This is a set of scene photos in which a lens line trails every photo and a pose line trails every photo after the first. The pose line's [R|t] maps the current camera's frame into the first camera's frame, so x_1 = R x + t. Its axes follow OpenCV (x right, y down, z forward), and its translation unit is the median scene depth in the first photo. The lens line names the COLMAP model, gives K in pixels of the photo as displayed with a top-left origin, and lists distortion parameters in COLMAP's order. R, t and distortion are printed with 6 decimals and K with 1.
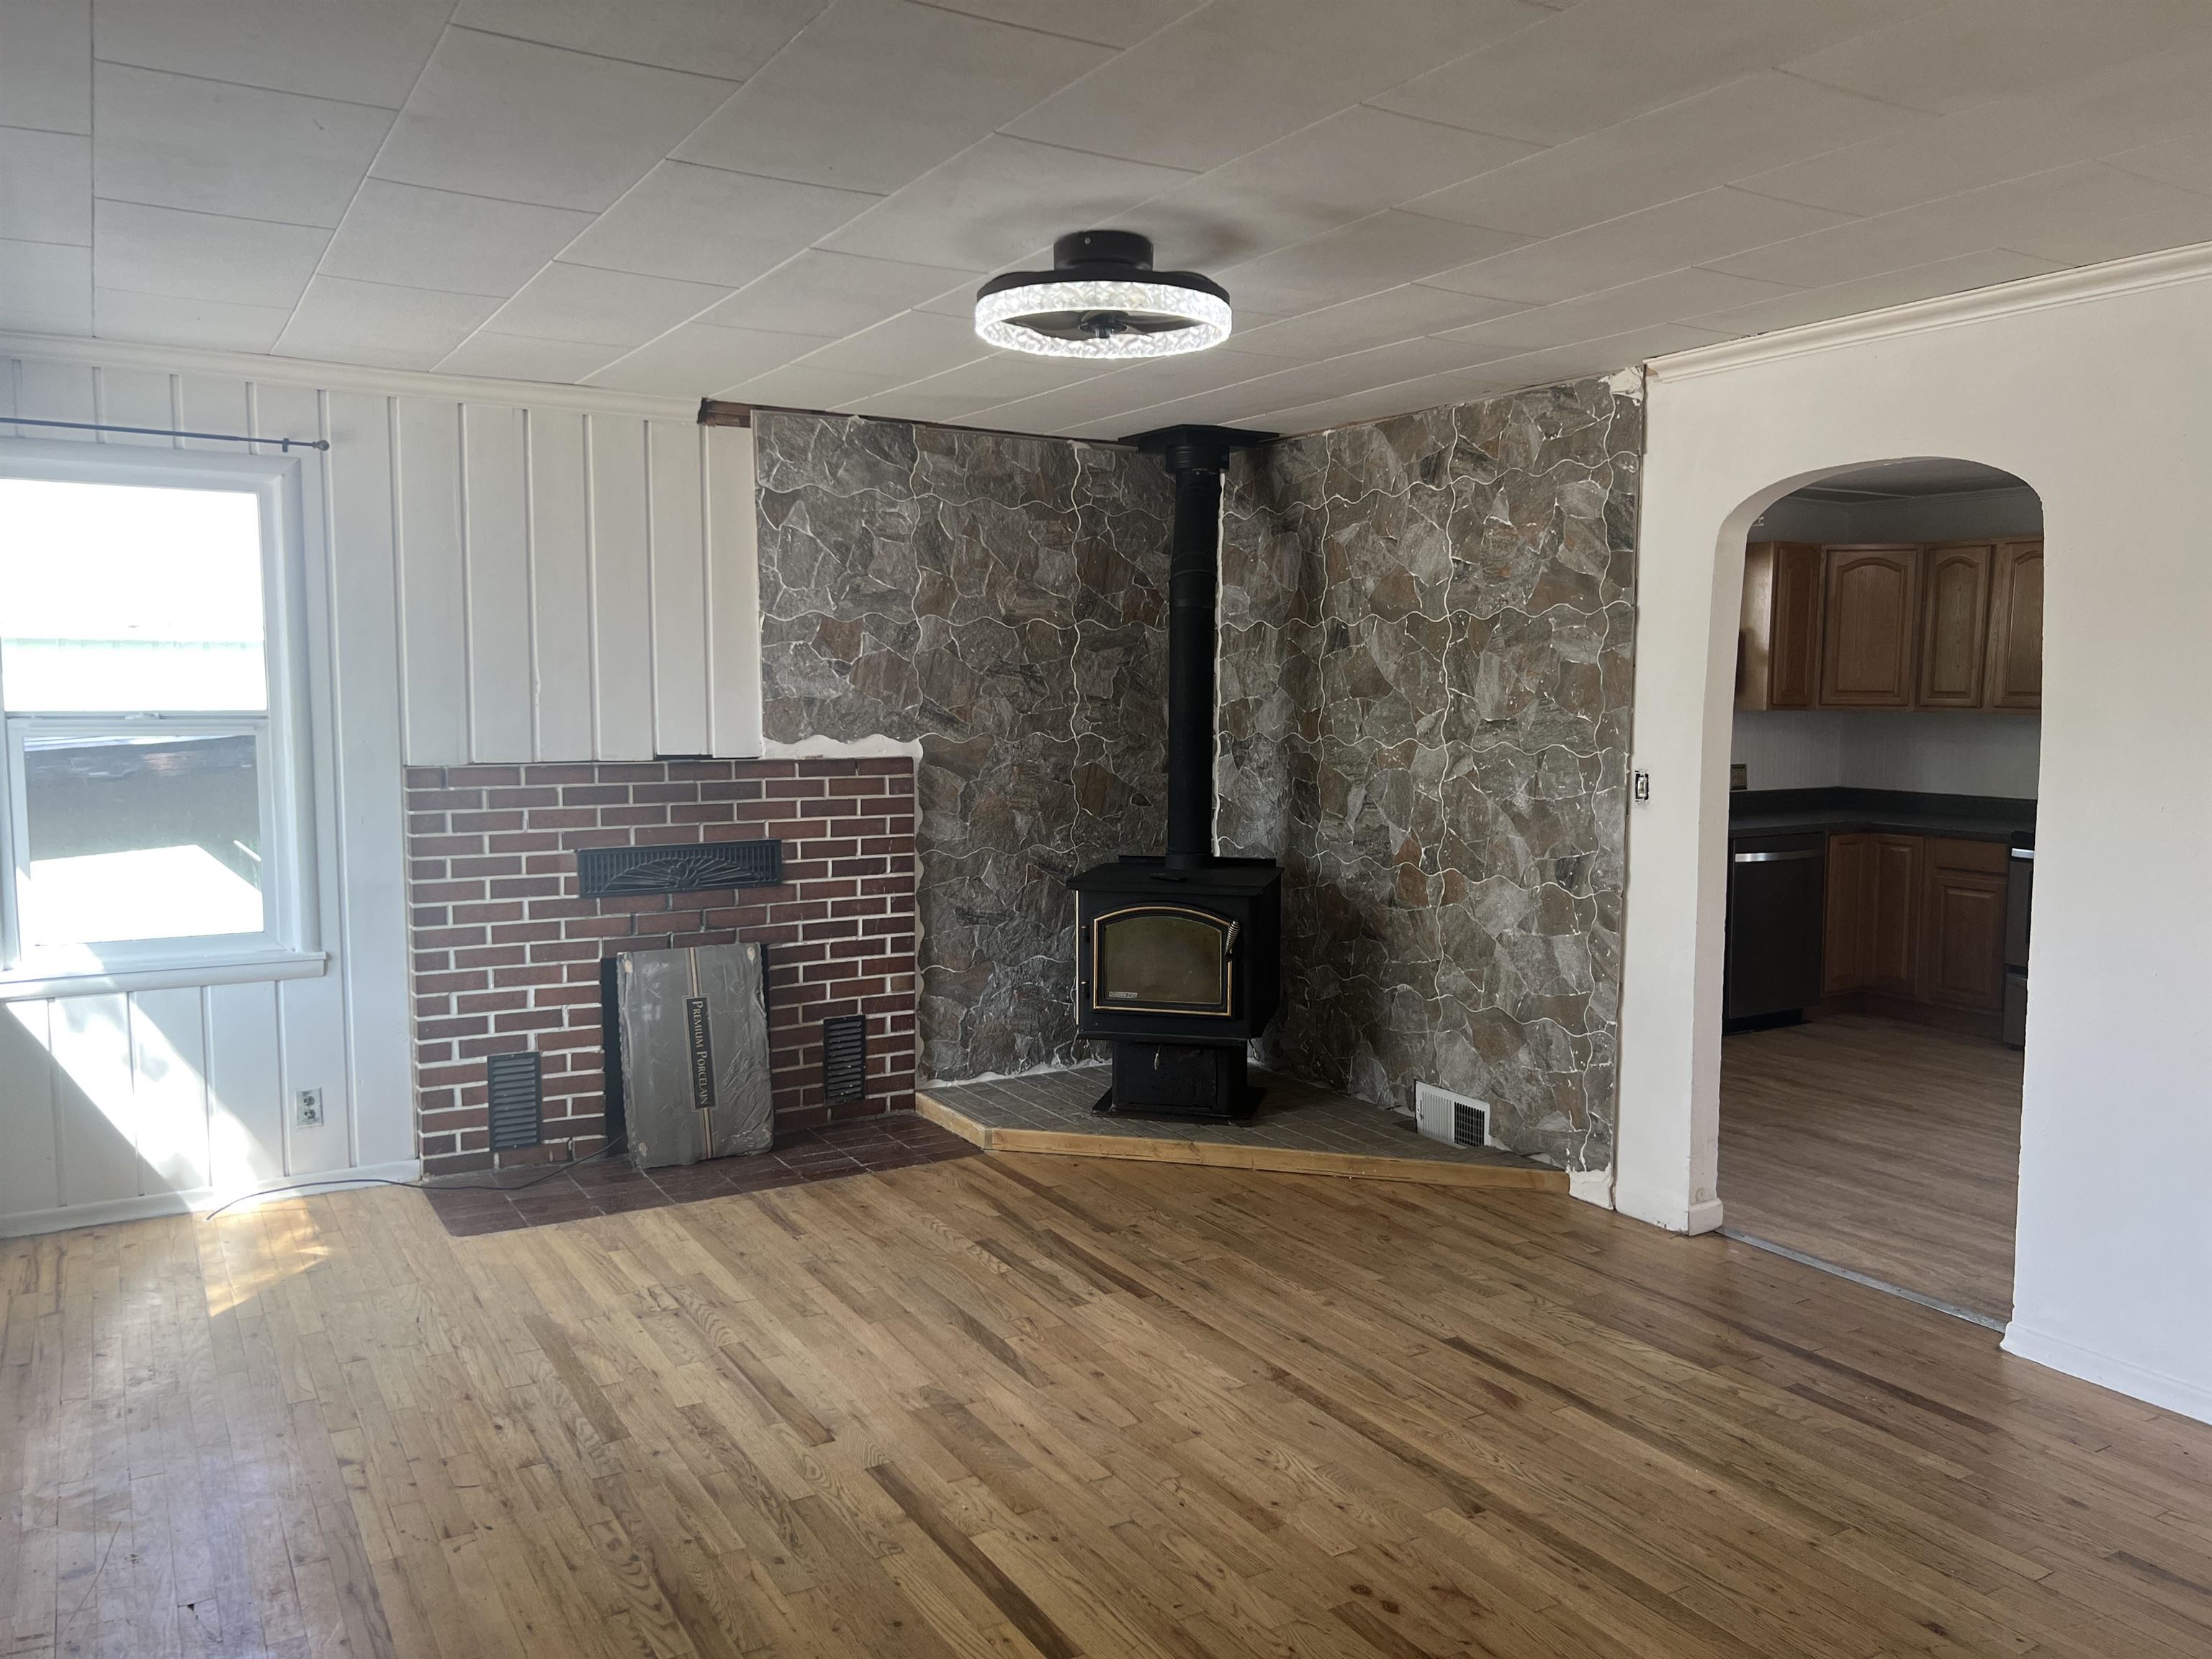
lens RADIAL K [[1654.9, 0, 1089.2], [0, 1654.9, 837.5], [0, 0, 1]] dist [0.056850, -0.067248]
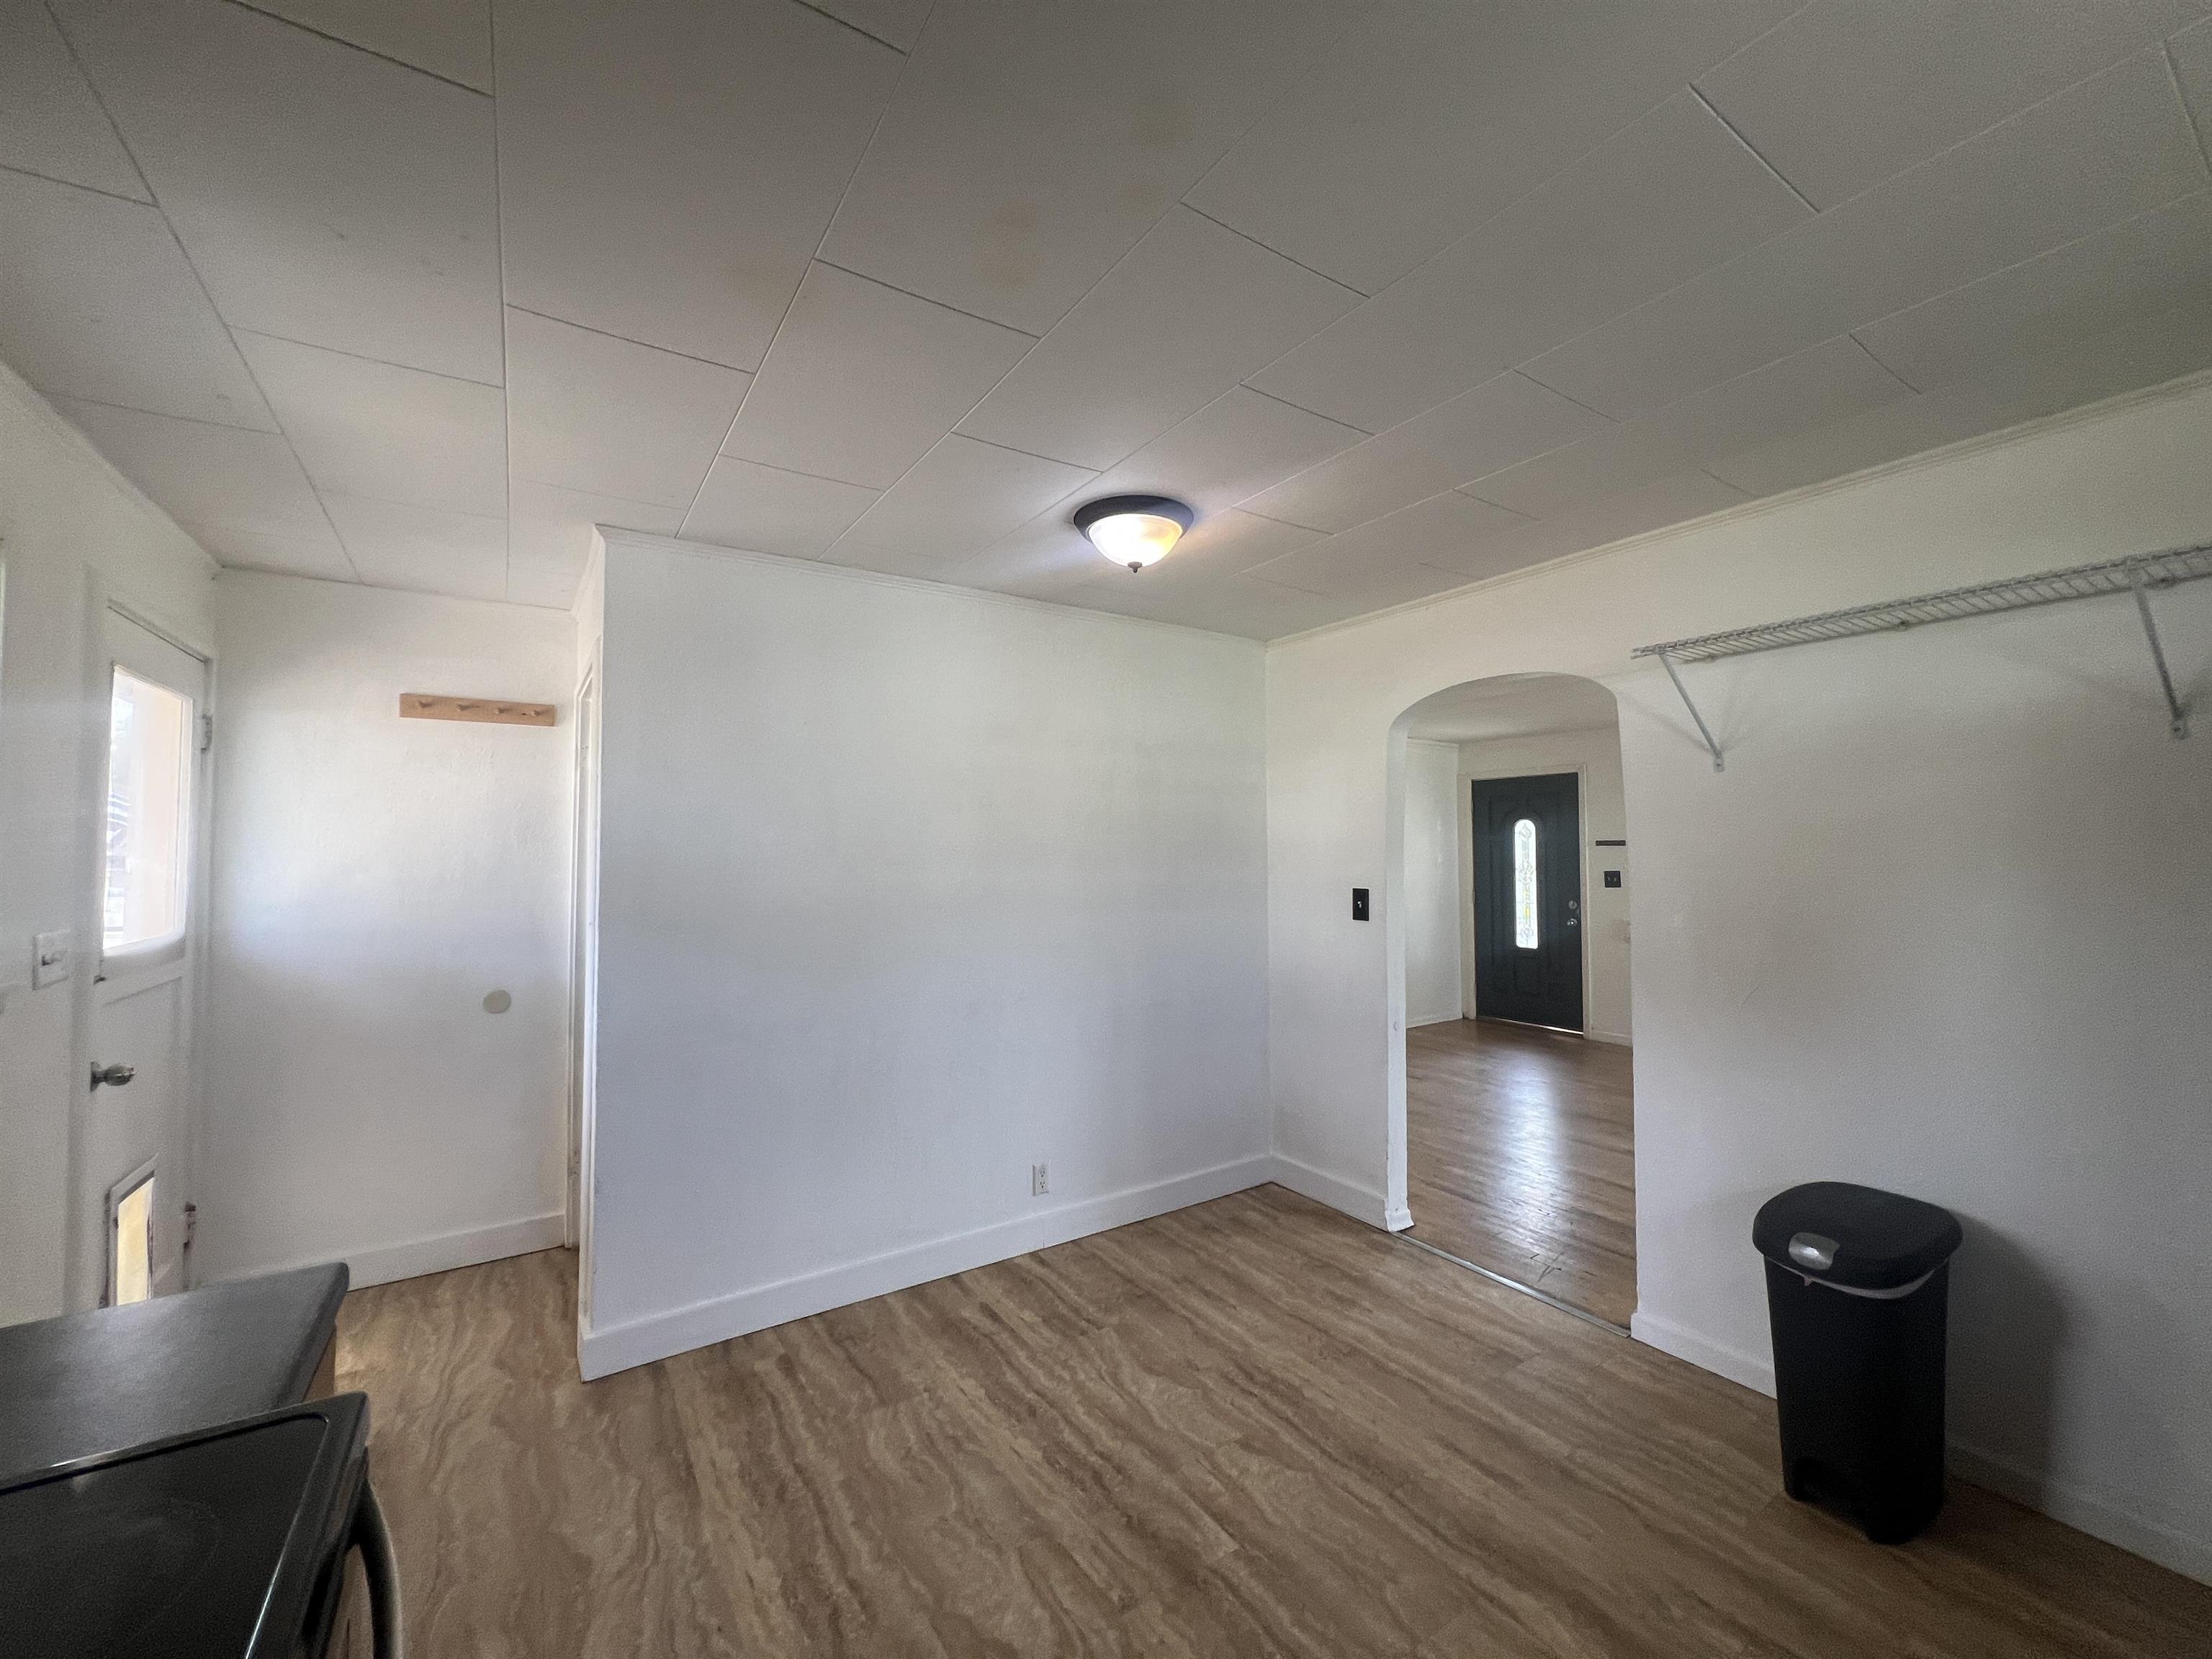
lens RADIAL K [[883.2, 0, 1102.2], [0, 883.2, 817.4], [0, 0, 1]] dist [-0.001010, 0.000476]
pose [[-0.998733, 0.001415, -0.050308, 0.717325], [-0.001246, 0.998603, 0.052825, -0.122501], [0.050312, 0.052821, -0.997336, 1.472281]]
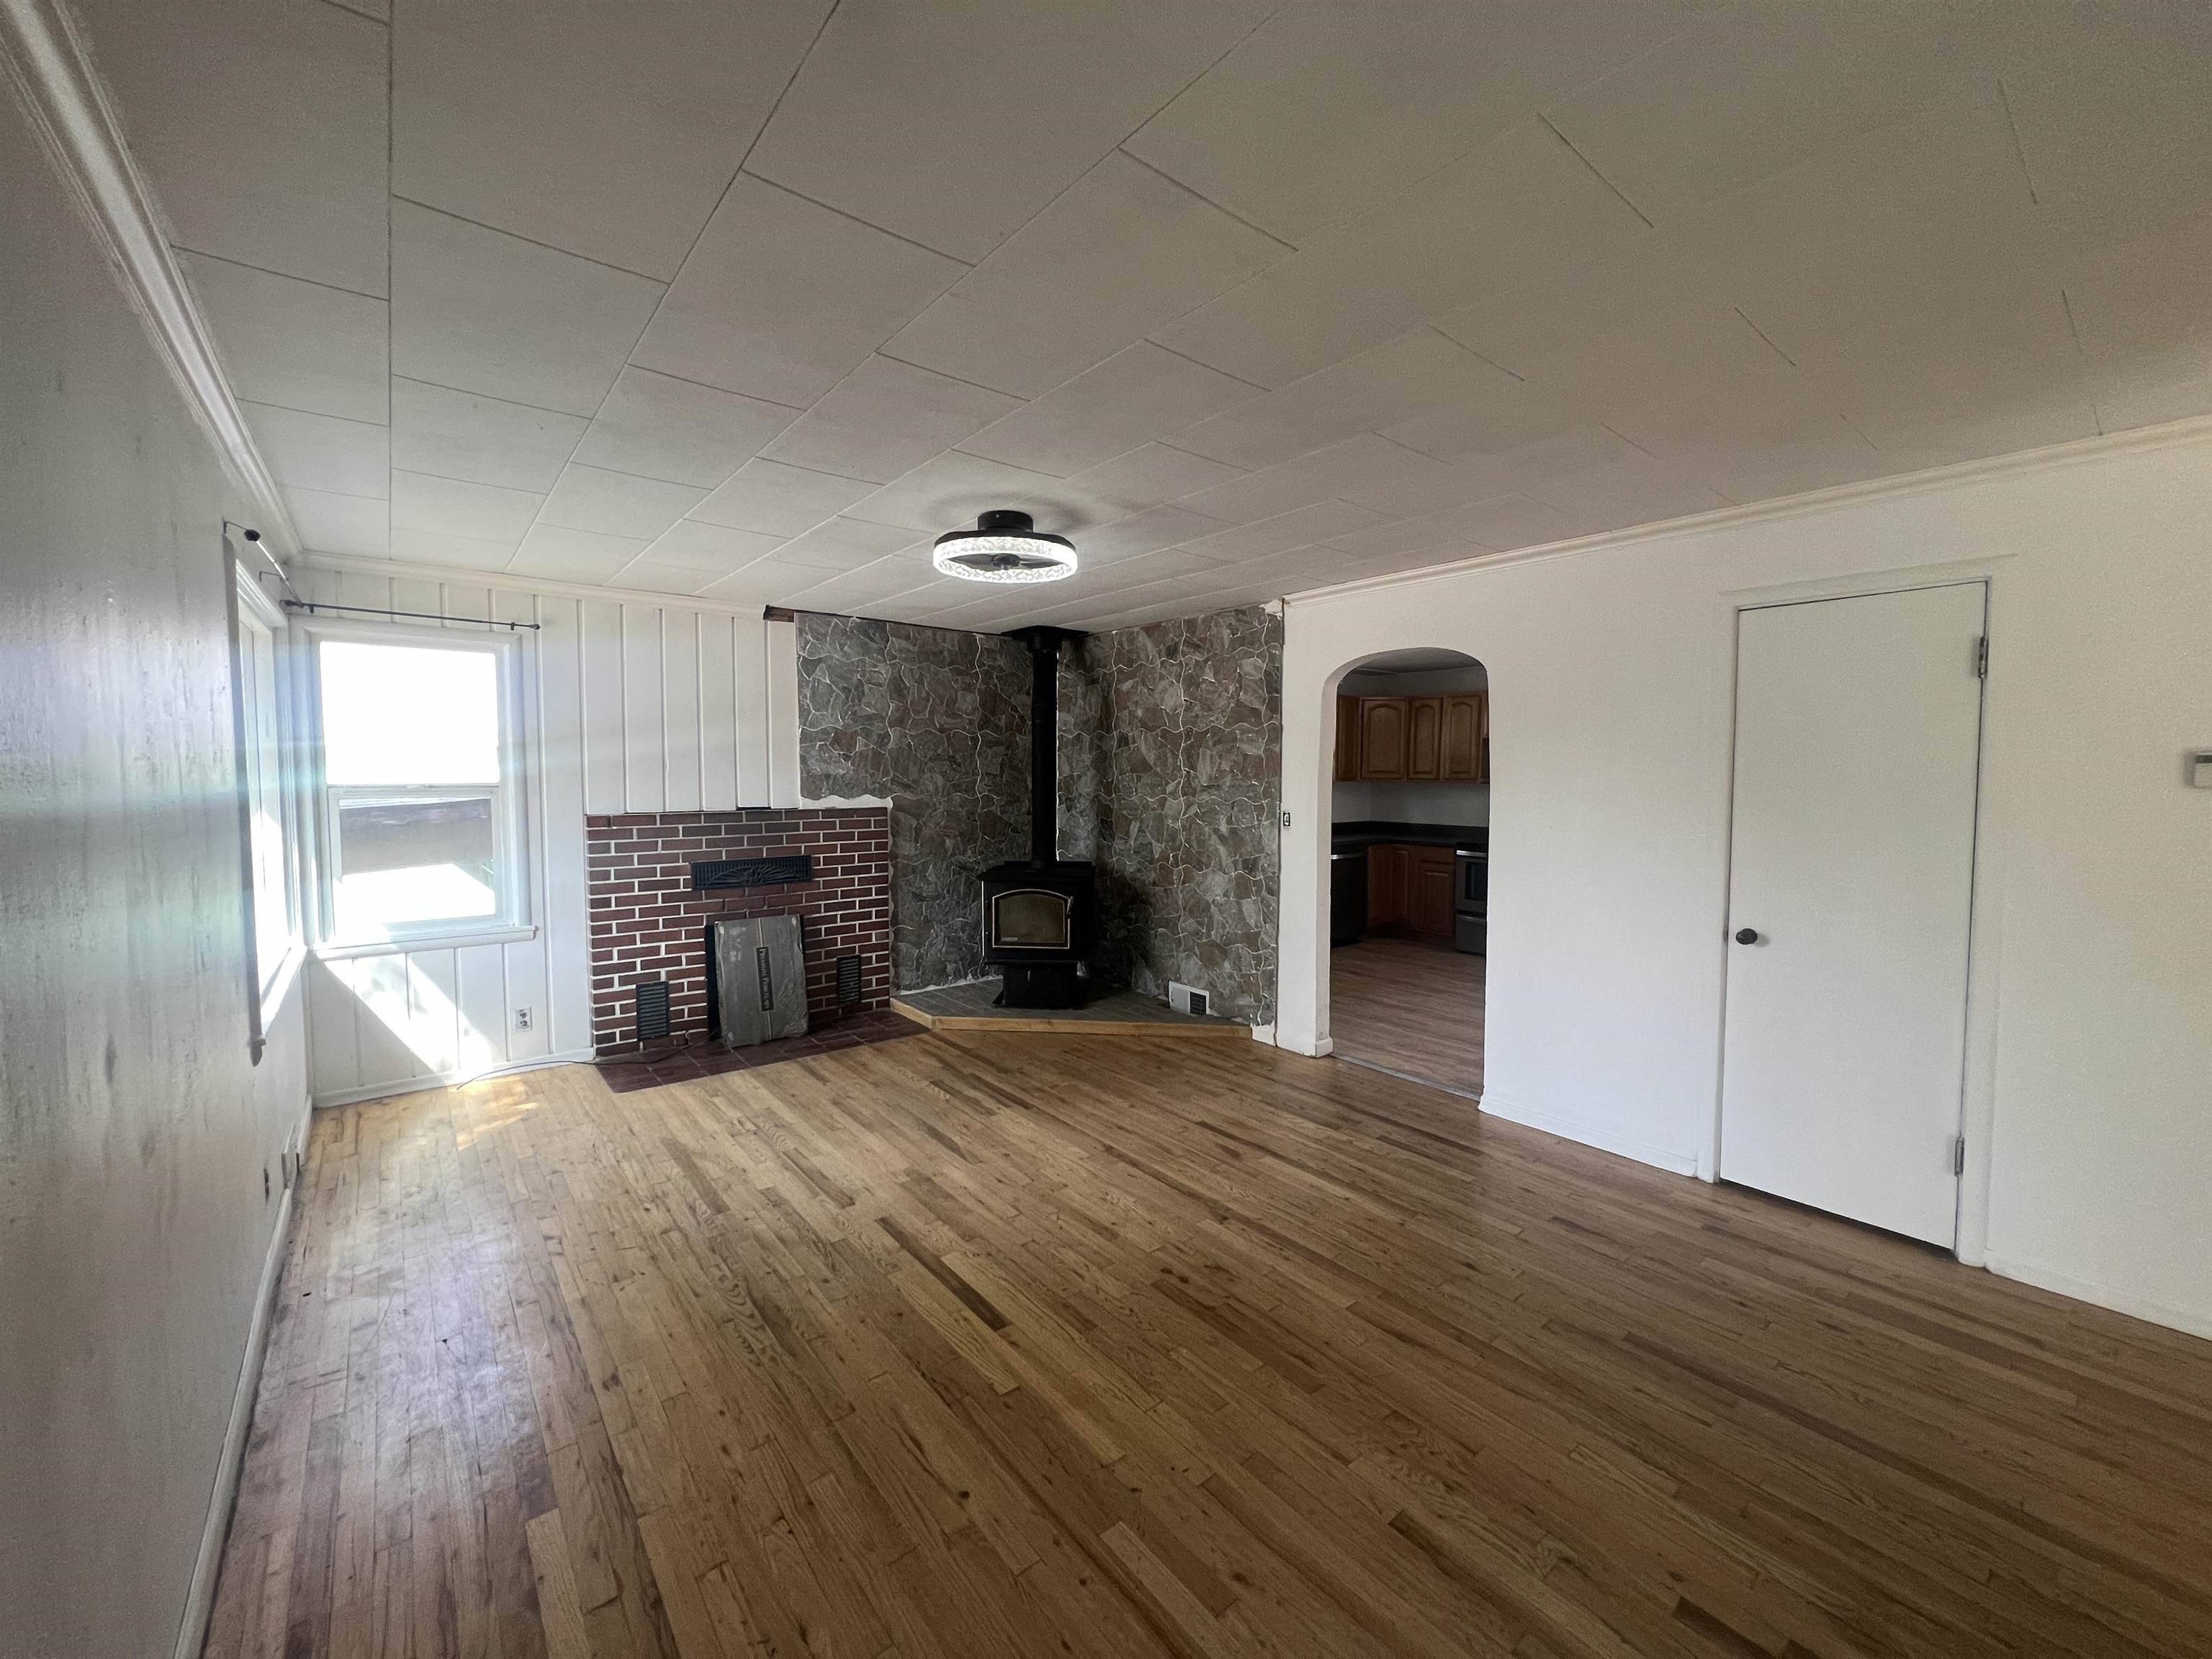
lens RADIAL K [[883.2, 0, 1095.8], [0, 883.2, 819.4], [0, 0, 1]] dist [-0.001010, 0.000476]
pose [[0.990113, -0.009792, 0.139928, -0.021736], [0.015212, 0.999173, -0.037713, 0.003875], [-0.139443, 0.039469, 0.989443, 0.038388]]
